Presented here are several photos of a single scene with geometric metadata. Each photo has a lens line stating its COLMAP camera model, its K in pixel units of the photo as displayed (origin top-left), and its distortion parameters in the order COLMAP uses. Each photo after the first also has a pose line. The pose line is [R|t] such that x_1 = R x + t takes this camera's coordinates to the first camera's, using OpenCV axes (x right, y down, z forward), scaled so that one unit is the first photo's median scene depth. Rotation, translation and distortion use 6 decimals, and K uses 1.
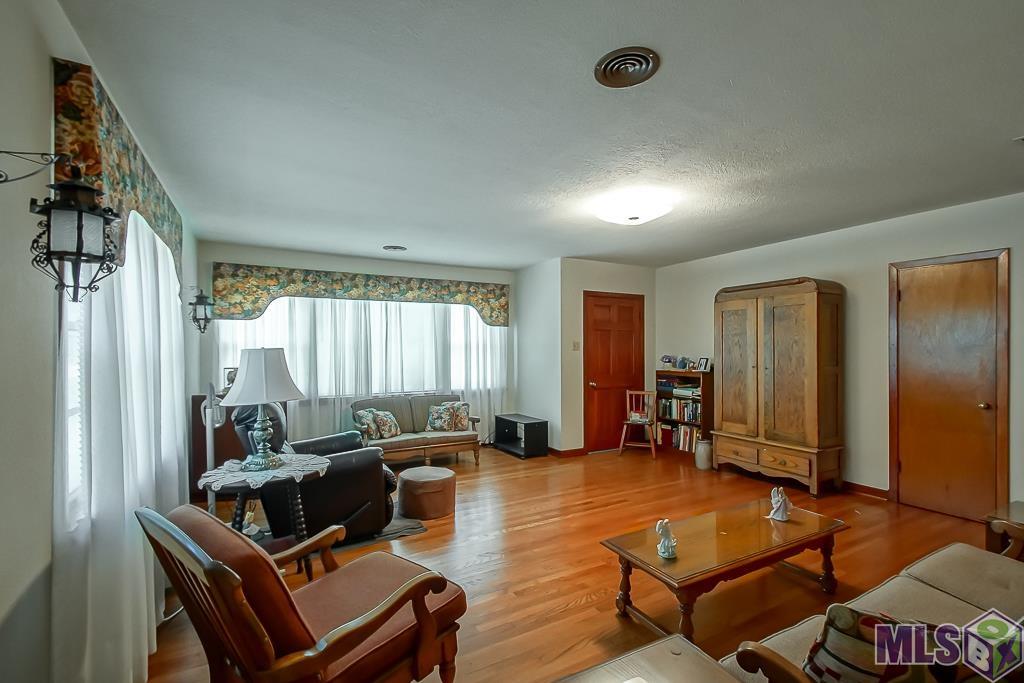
lens RADIAL K [[456.3, 0, 520.9], [0, 456.3, 336.5], [0, 0, 1]] dist [0.016324, -0.000037]
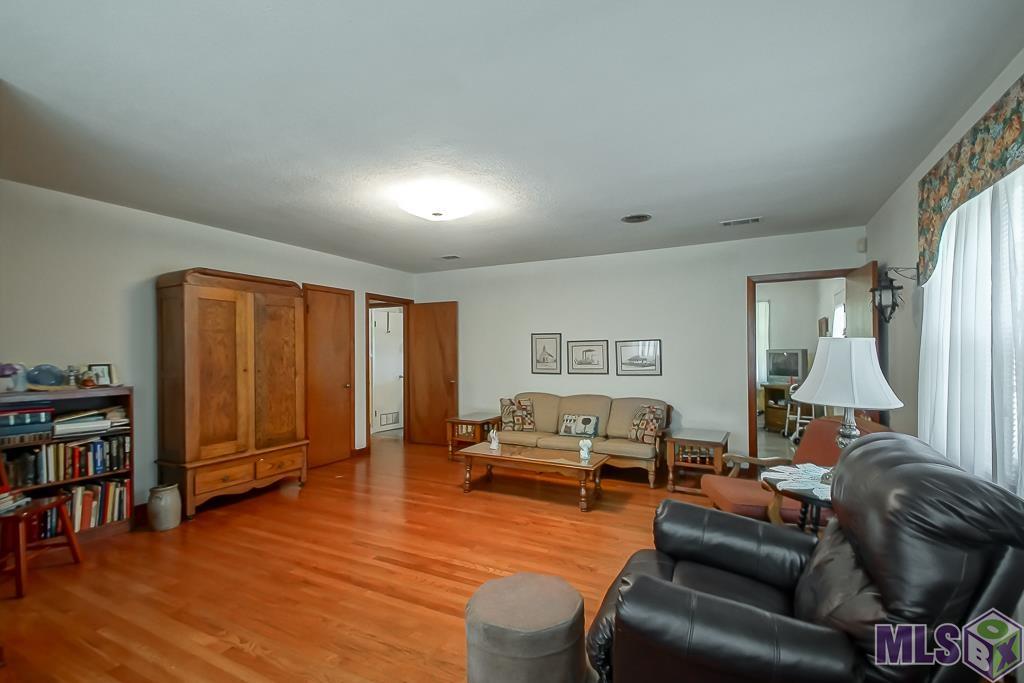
lens RADIAL K [[456.3, 0, 520.9], [0, 456.3, 336.5], [0, 0, 1]] dist [0.016324, -0.000037]
pose [[-0.556722, 0.031915, 0.830086, -0.503316], [-0.016140, 0.998657, -0.049222, 0.037555], [-0.830542, -0.040801, -0.555459, 1.054635]]
